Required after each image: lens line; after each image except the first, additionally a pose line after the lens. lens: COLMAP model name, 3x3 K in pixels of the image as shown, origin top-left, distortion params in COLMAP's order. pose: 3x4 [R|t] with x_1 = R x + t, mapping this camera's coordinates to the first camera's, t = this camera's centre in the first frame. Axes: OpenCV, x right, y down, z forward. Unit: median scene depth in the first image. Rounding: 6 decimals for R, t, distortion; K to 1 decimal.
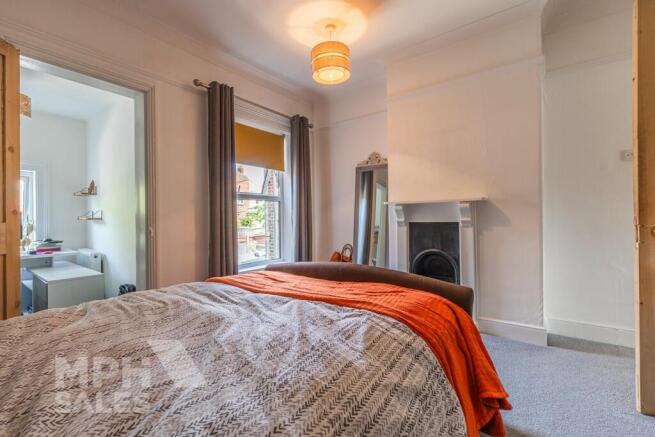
lens RADIAL K [[290.9, 0, 332.1], [0, 290.9, 216.5], [0, 0, 1]] dist [0.002029, 0.000071]
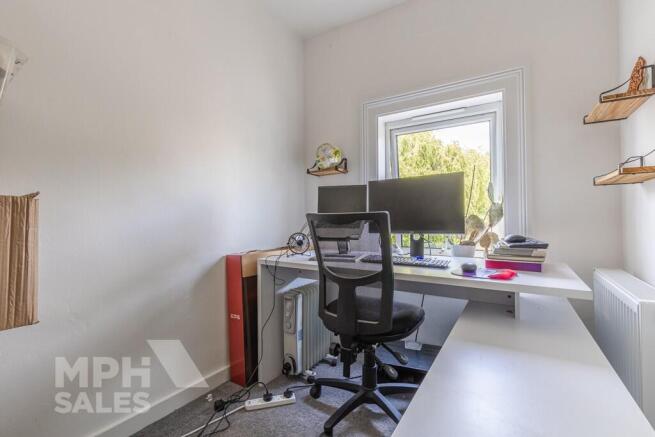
lens RADIAL K [[290.9, 0, 332.1], [0, 290.9, 216.5], [0, 0, 1]] dist [0.002029, 0.000071]
pose [[0.092542, -0.006734, -0.995686, -0.600331], [0.009243, 0.999940, -0.005904, 0.049394], [0.995666, -0.008657, 0.092599, 0.708474]]
